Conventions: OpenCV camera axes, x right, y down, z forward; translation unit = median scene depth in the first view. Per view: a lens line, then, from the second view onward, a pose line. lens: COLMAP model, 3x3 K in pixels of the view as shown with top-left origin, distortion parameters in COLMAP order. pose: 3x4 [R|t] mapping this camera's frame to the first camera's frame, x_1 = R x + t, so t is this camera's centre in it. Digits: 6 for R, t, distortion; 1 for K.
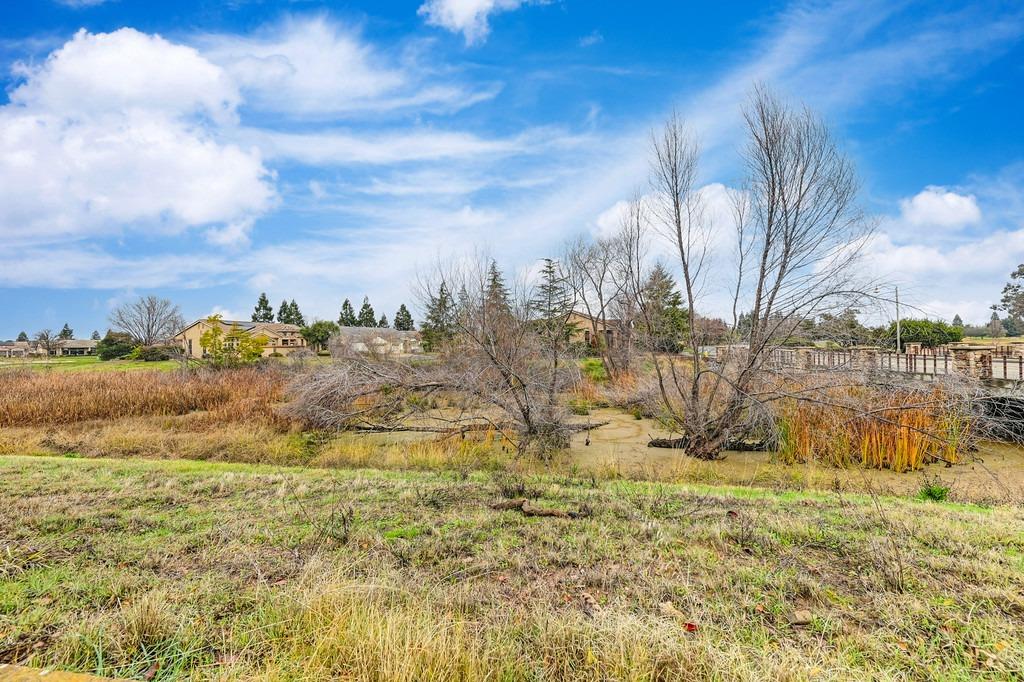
lens RADIAL K [[402.9, 0, 510.1], [0, 402.9, 346.0], [0, 0, 1]] dist [0.014292, -0.000053]
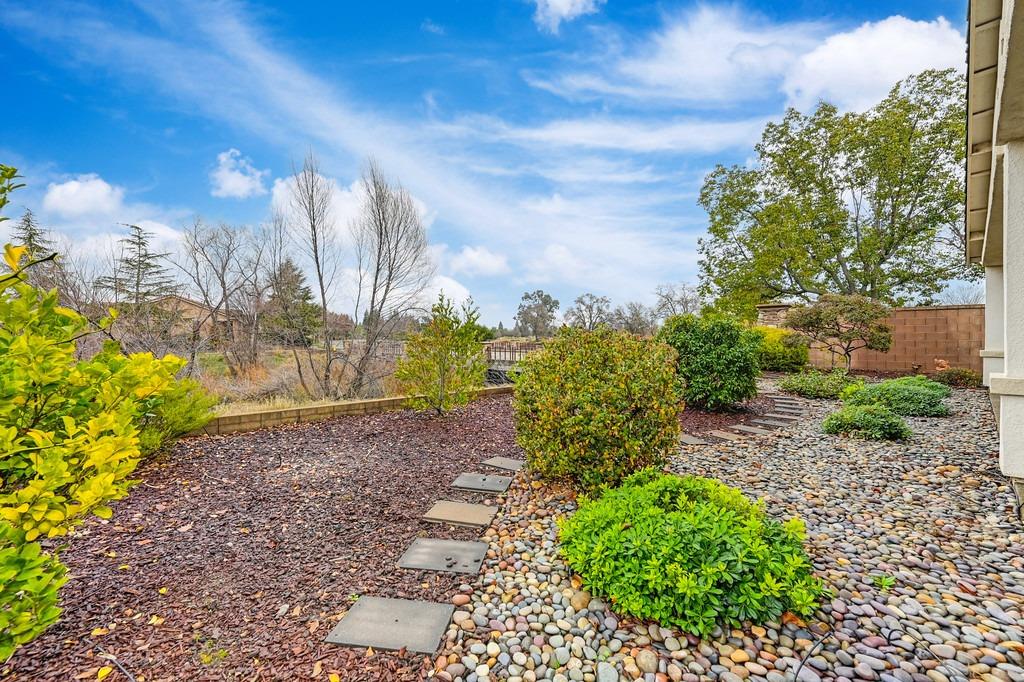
lens RADIAL K [[402.9, 0, 510.1], [0, 402.9, 346.0], [0, 0, 1]] dist [0.014292, -0.000053]
pose [[0.650463, 0.000225, 0.759538, -0.051407], [-0.011147, 0.999895, 0.009250, 0.000784], [-0.759456, -0.014484, 0.650398, -0.101027]]
